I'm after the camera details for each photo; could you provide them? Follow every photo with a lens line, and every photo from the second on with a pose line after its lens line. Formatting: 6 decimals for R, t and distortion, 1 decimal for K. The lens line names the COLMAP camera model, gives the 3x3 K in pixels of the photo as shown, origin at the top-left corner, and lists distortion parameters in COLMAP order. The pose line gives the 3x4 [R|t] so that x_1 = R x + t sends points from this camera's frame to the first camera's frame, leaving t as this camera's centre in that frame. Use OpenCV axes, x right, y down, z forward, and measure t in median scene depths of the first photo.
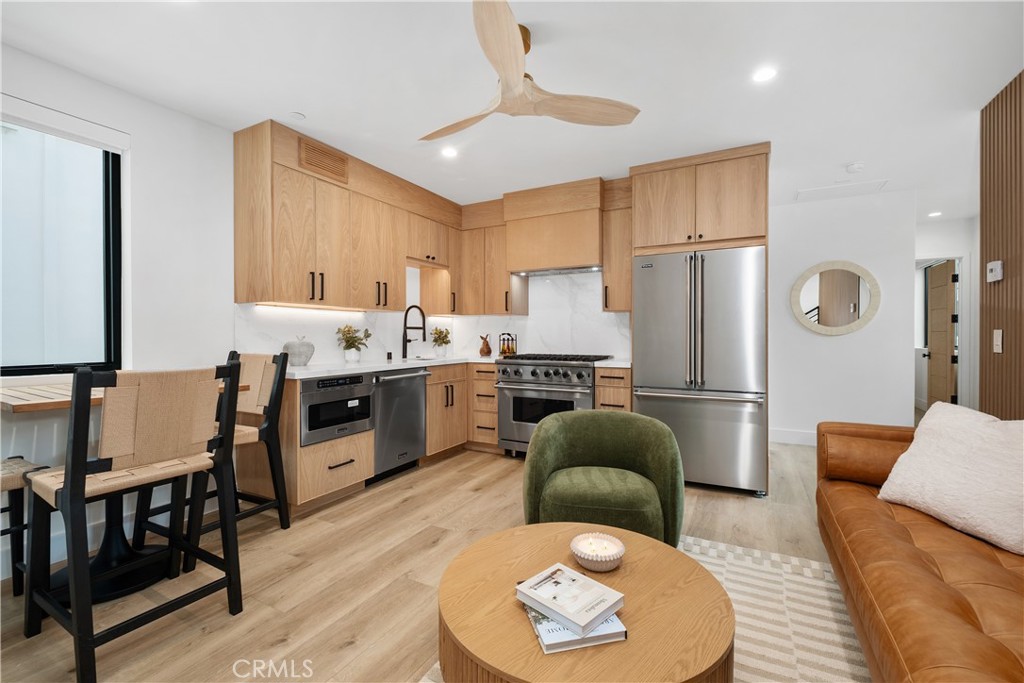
lens RADIAL K [[438.3, 0, 513.8], [0, 438.3, 340.0], [0, 0, 1]] dist [-0.002449, -0.000103]
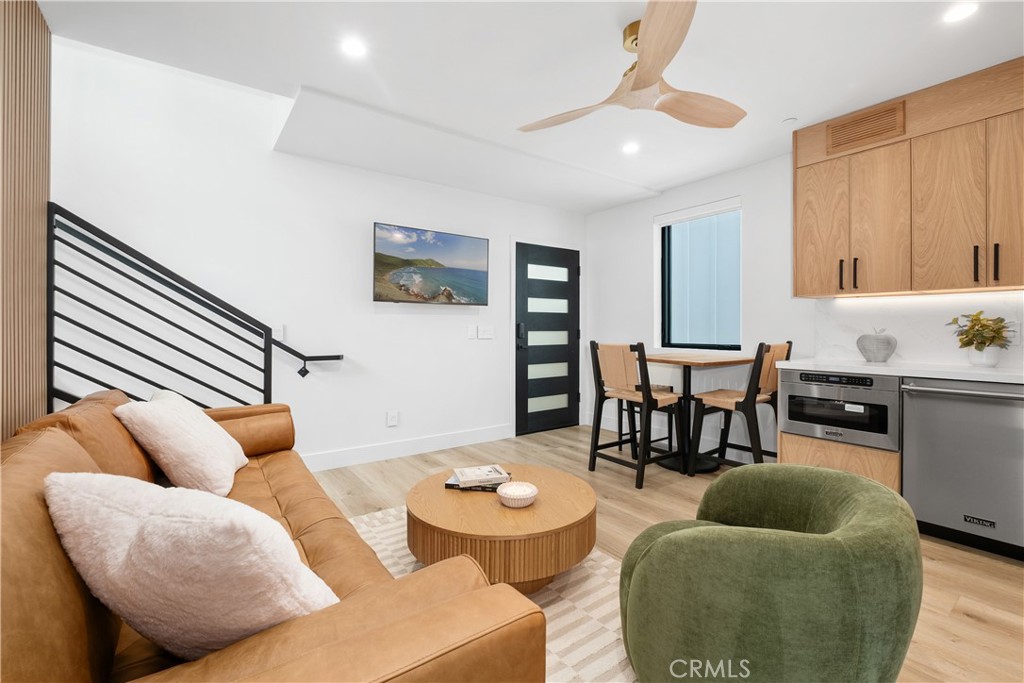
lens RADIAL K [[438.3, 0, 512.5], [0, 438.3, 336.0], [0, 0, 1]] dist [-0.002449, -0.000103]
pose [[-0.439940, 0.010240, -0.897969, 0.601023], [-0.011196, 0.999795, 0.016887, -0.000953], [0.897958, 0.017483, -0.439735, 0.689013]]
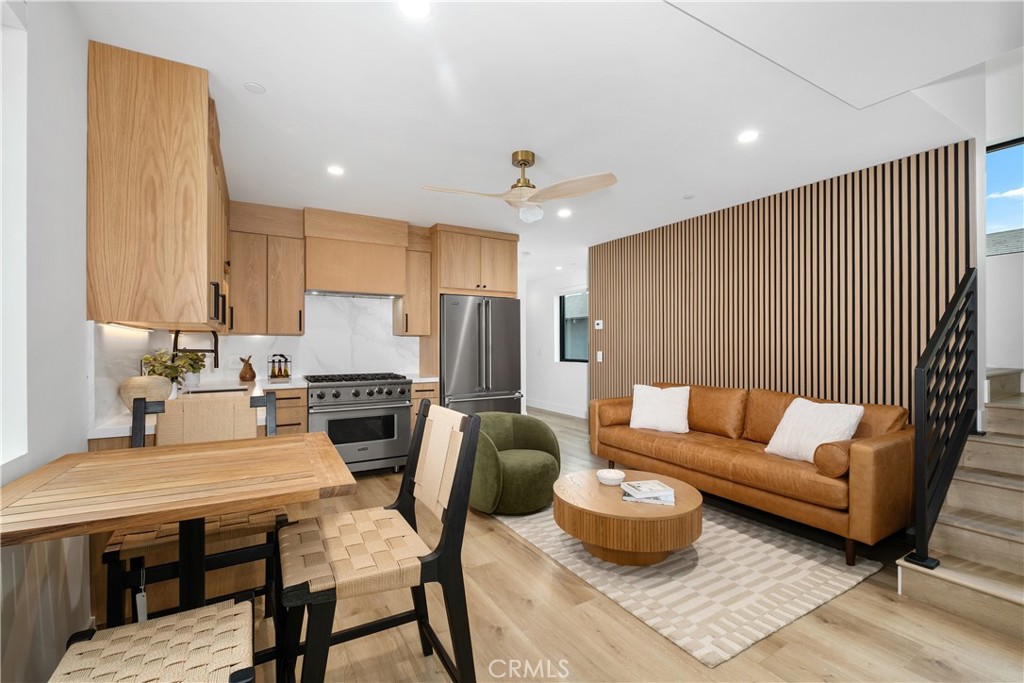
lens RADIAL K [[438.3, 0, 513.5], [0, 438.3, 339.3], [0, 0, 1]] dist [-0.002449, -0.000103]
pose [[0.528048, 0.013306, 0.849110, -0.734886], [0.009758, 0.999716, -0.021734, -0.031081], [-0.849158, 0.019762, 0.527769, 0.161204]]
